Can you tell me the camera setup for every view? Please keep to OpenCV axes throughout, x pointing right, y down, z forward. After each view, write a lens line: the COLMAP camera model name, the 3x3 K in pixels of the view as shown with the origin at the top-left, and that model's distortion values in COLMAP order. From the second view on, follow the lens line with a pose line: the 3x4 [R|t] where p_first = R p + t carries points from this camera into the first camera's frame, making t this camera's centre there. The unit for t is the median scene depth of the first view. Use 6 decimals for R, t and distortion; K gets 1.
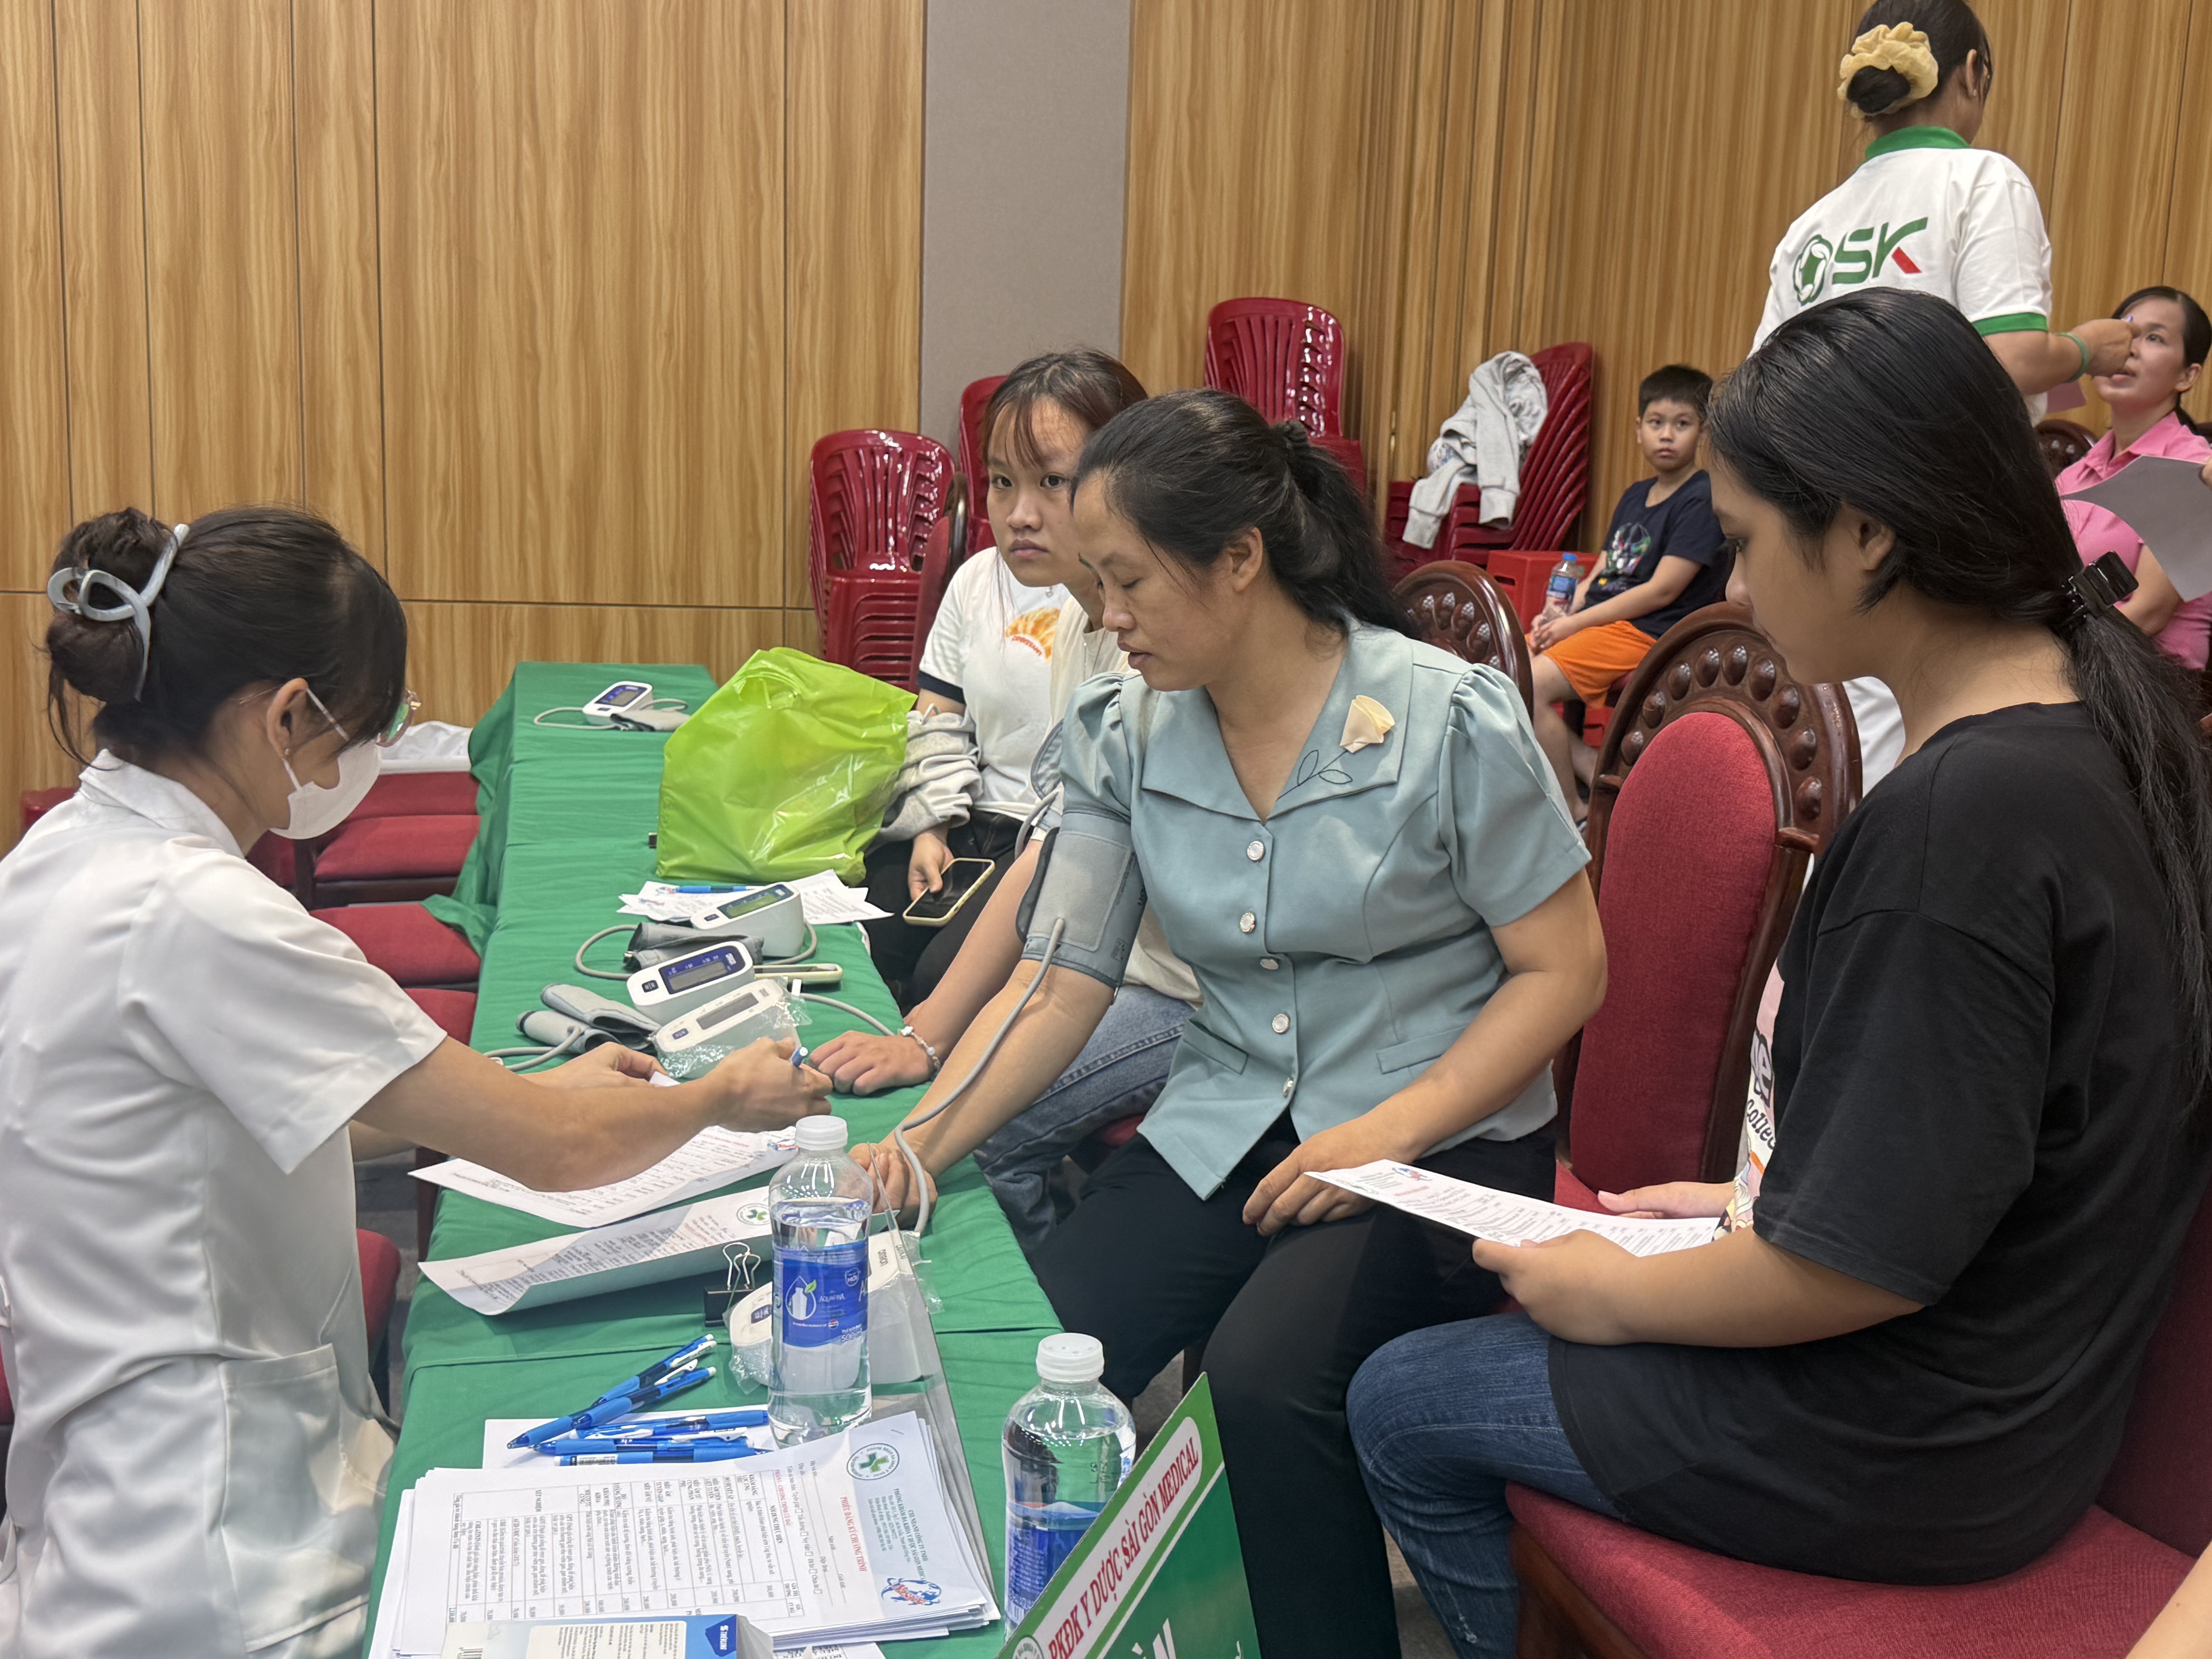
lens RADIAL K [[2442.4, 0, 1111.3], [0, 2442.4, 831.8], [0, 0, 1]] dist [0.172762, 0.000000]
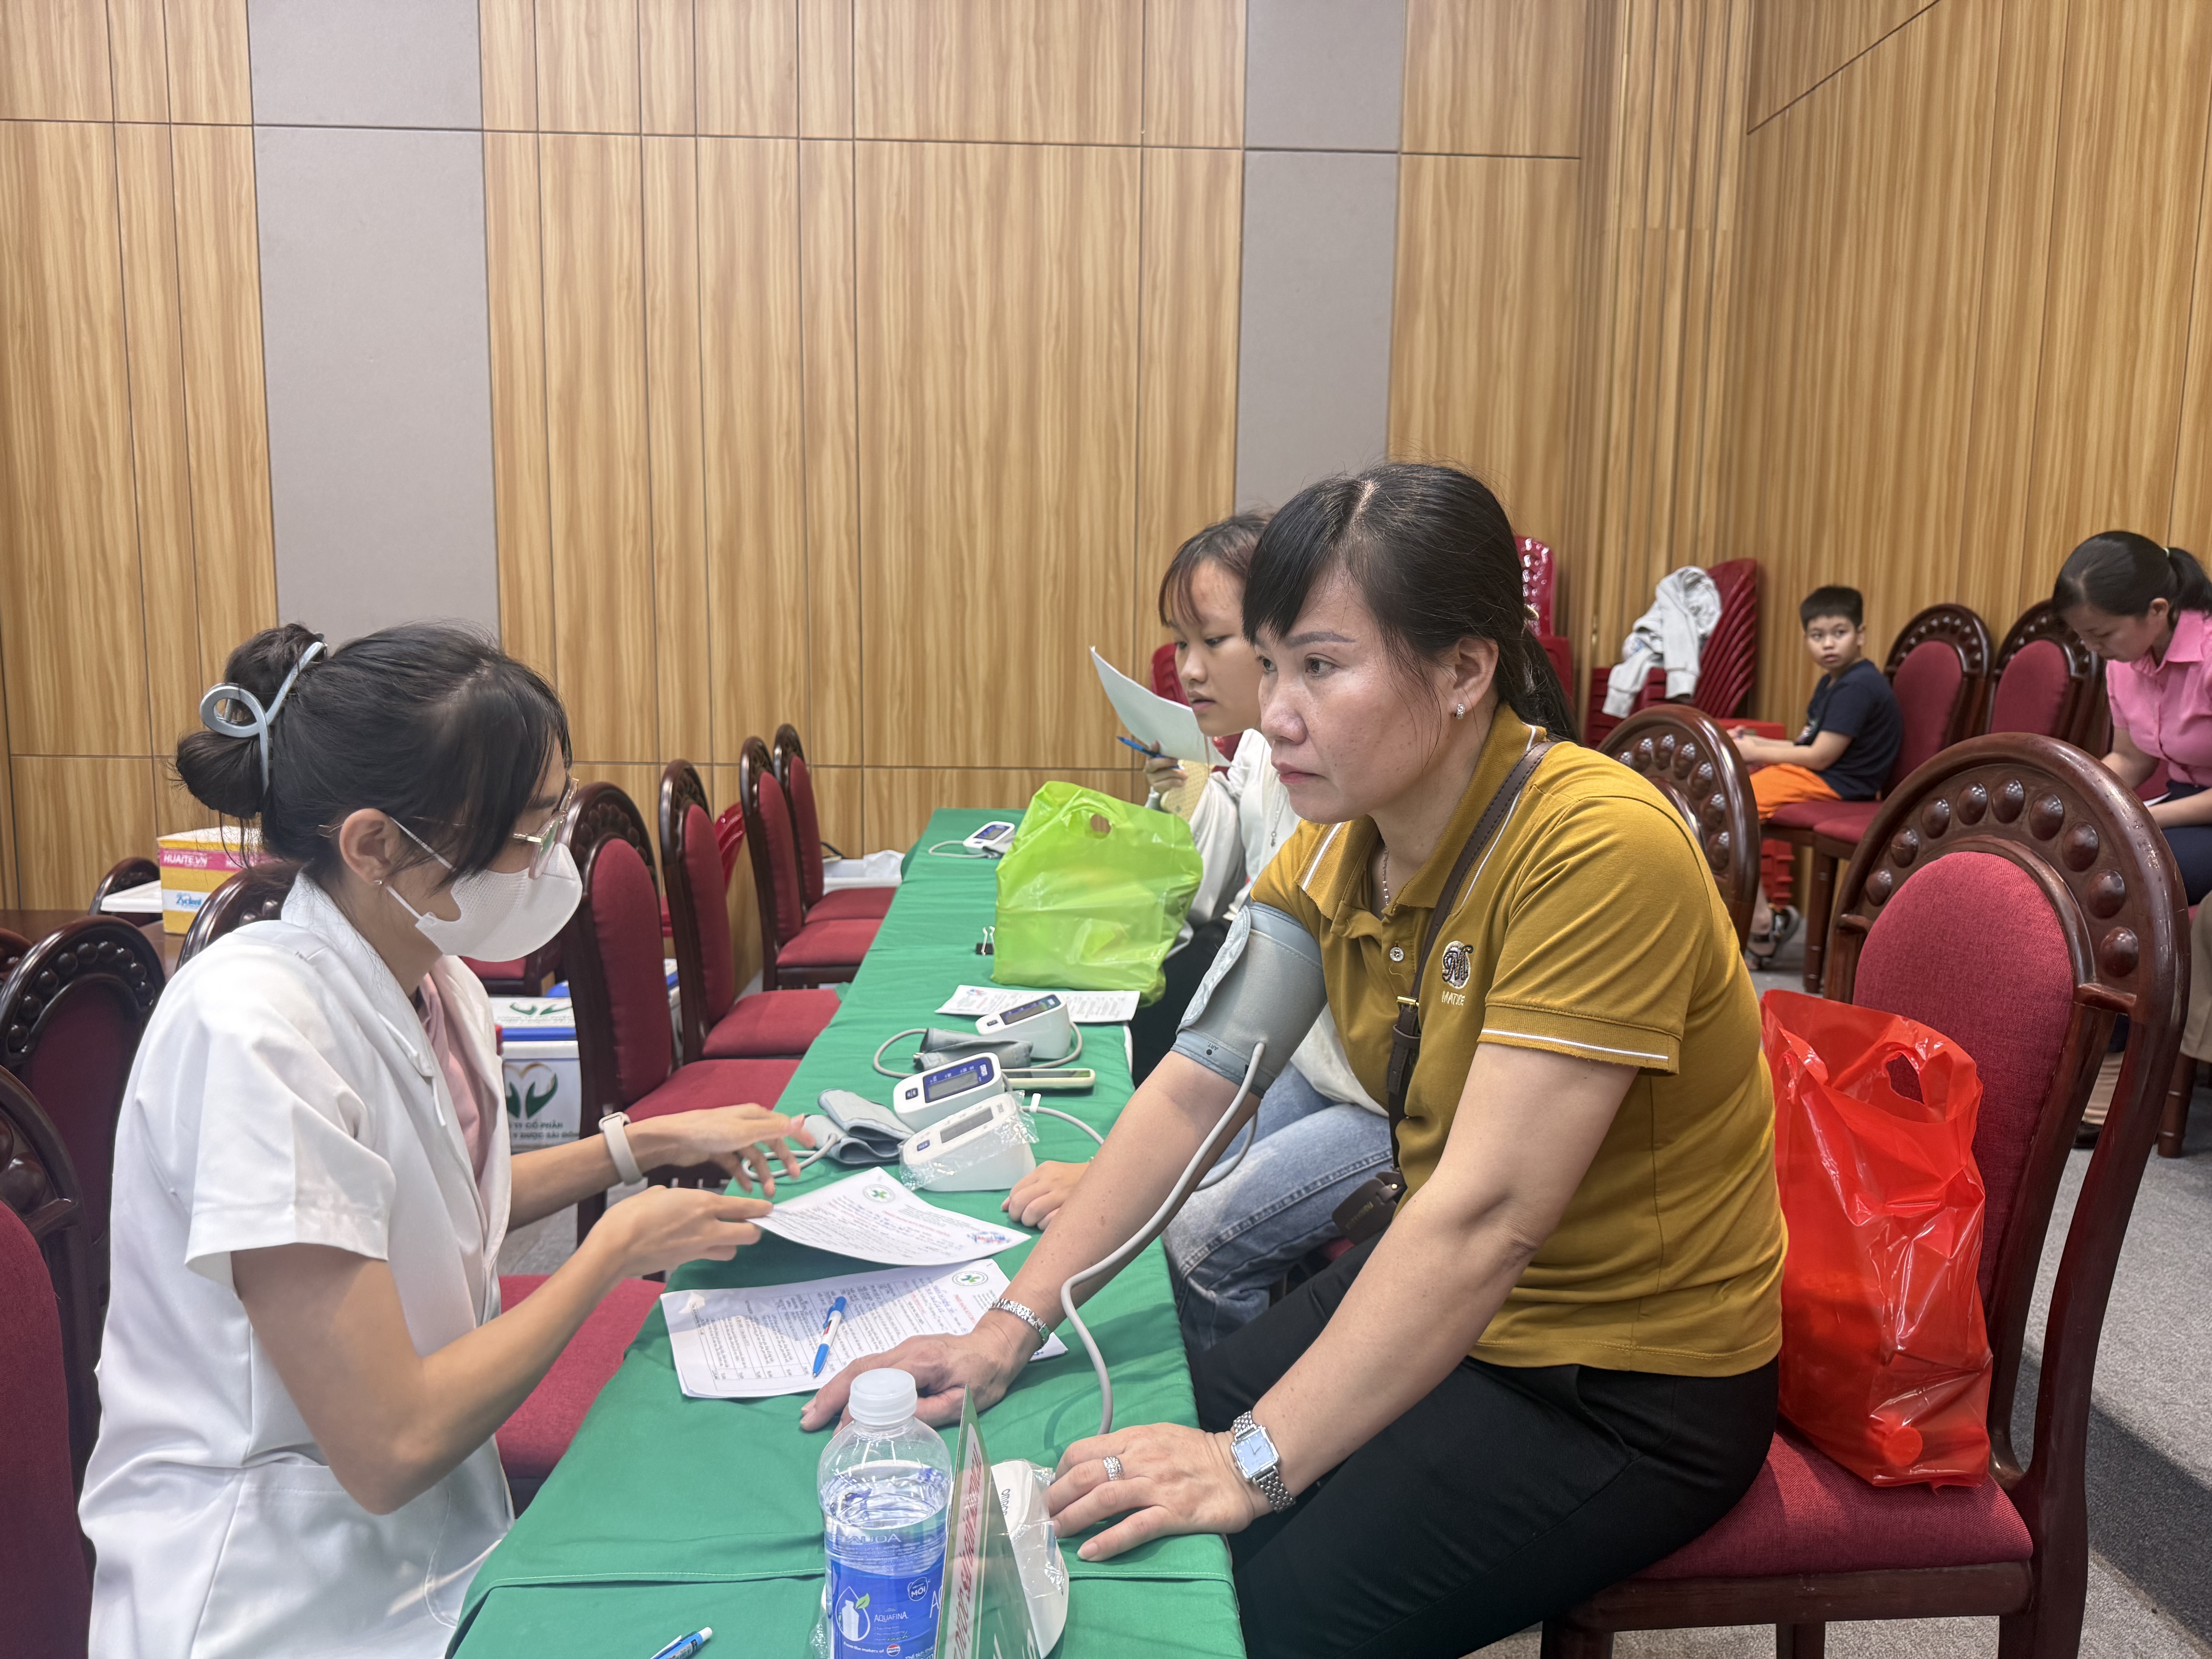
lens RADIAL K [[1561.3, 0, 1106.1], [0, 1561.3, 849.7], [0, 0, 1]] dist [0.059186, -0.014315]
pose [[0.983708, 0.004708, -0.179711, 0.014617], [-0.012767, 0.998963, -0.043712, -0.010329], [0.179319, 0.045294, 0.982748, 0.191624]]
